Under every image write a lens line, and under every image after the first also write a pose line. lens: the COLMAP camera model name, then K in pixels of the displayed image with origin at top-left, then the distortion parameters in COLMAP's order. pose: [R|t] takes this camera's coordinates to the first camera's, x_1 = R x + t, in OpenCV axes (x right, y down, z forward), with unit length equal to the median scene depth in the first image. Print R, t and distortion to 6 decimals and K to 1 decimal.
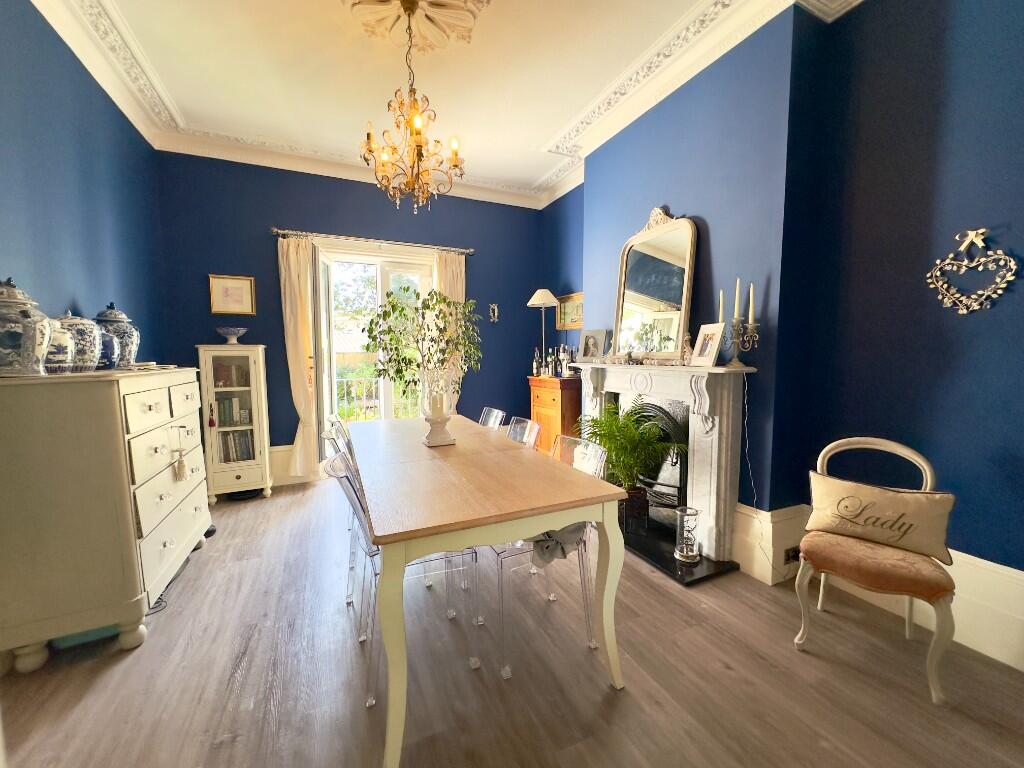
lens RADIAL K [[409.3, 0, 509.9], [0, 409.3, 383.8], [0, 0, 1]] dist [-0.001998, 0.000412]
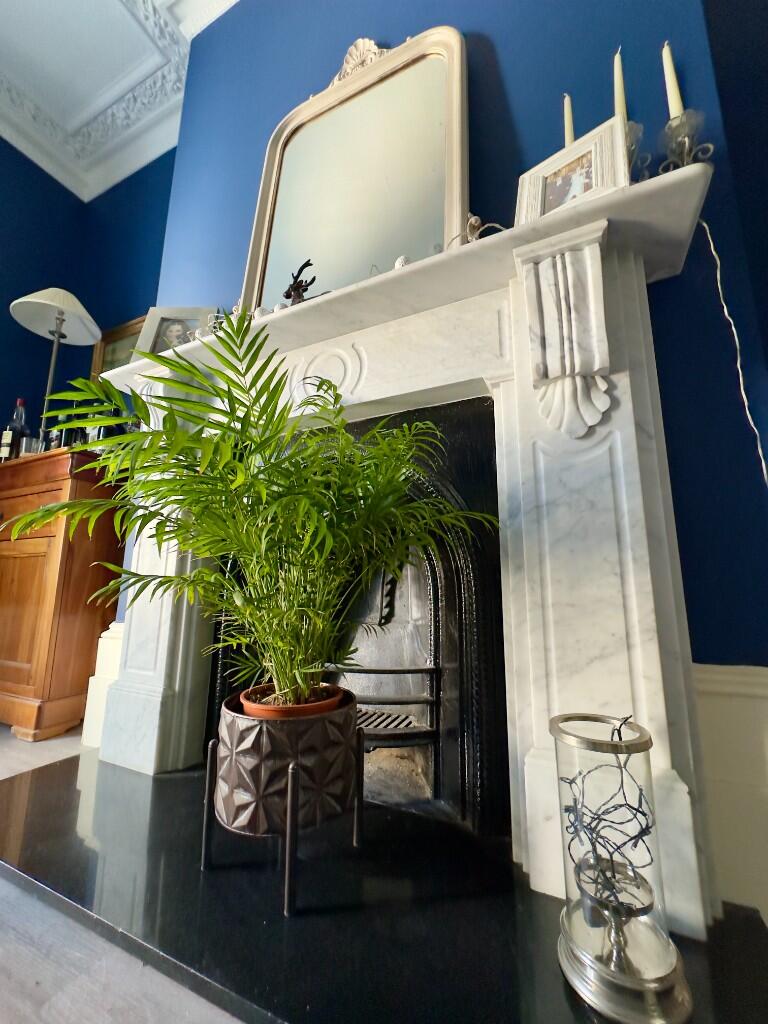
lens RADIAL K [[408.5, 0, 348.1], [0, 408.5, 513.4], [0, 0, 1]] dist [-0.011198, -0.000011]
pose [[0.789586, 0.139110, 0.597664, 0.171692], [0.007494, 0.971707, -0.236072, 0.246733], [-0.613594, 0.190878, 0.766203, 0.892629]]
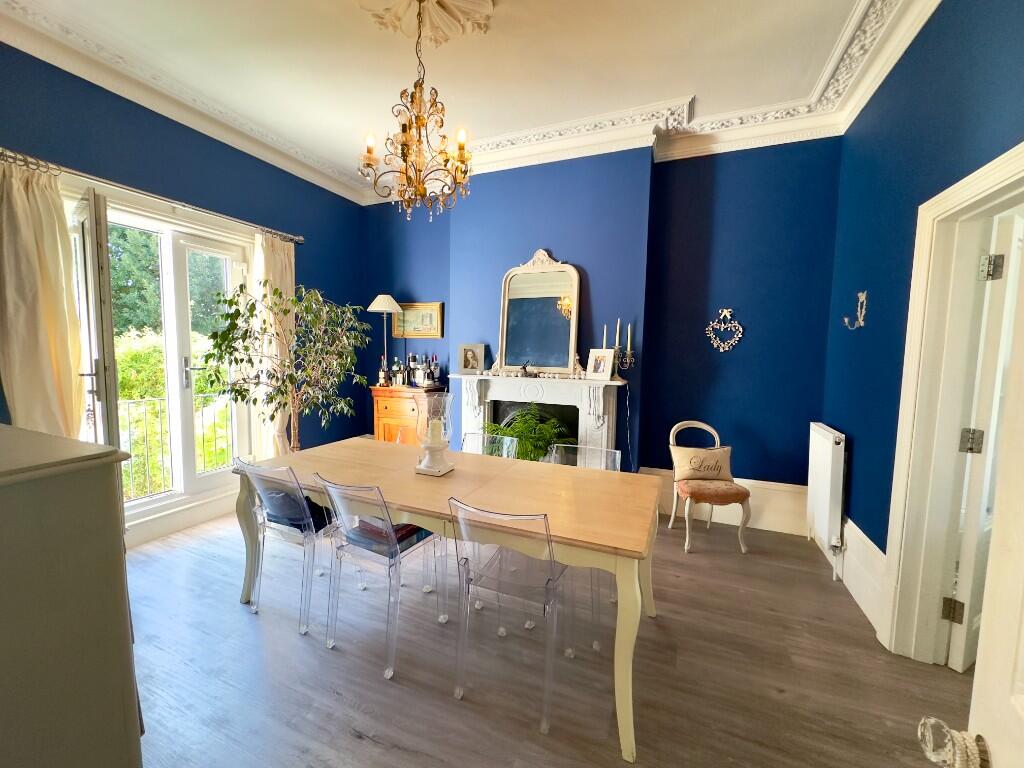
lens RADIAL K [[409.3, 0, 509.9], [0, 409.3, 383.8], [0, 0, 1]] dist [-0.001998, 0.000412]
pose [[0.735368, -0.041240, 0.676411, -0.663015], [0.030641, 0.999149, 0.027605, -0.075539], [-0.676974, 0.000426, 0.736006, 0.188047]]
